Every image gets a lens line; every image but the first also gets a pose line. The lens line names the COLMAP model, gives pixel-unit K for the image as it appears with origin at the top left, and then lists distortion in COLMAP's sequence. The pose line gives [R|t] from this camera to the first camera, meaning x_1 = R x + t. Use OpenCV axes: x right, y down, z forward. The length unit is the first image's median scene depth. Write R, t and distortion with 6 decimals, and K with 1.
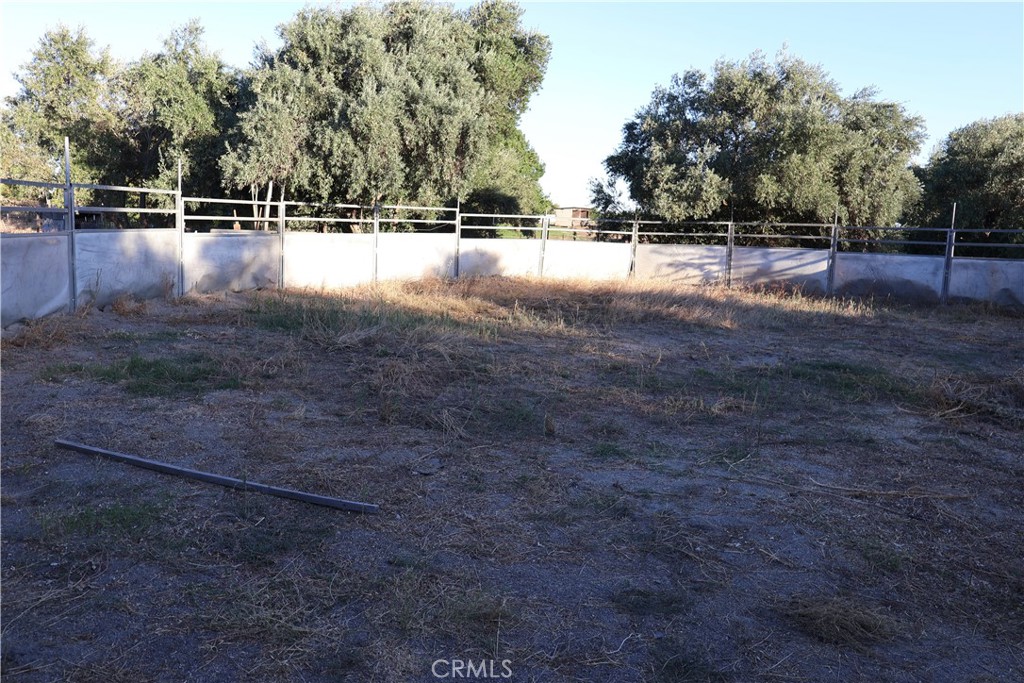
lens RADIAL K [[703.5, 0, 513.2], [0, 703.5, 336.9], [0, 0, 1]] dist [0.003105, -0.000294]
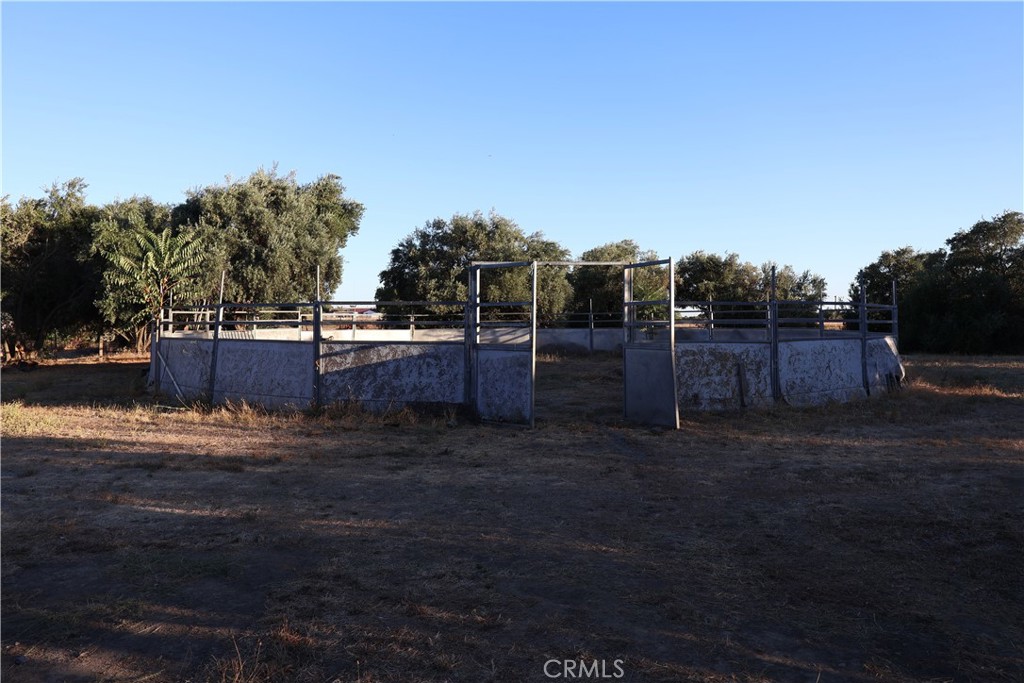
lens RADIAL K [[703.5, 0, 511.7], [0, 703.5, 340.5], [0, 0, 1]] dist [0.003105, -0.000294]
pose [[0.904945, -0.051717, 0.422375, -0.296772], [0.103016, 0.989687, -0.099532, 0.068105], [-0.412871, 0.133582, 0.900940, -0.483812]]
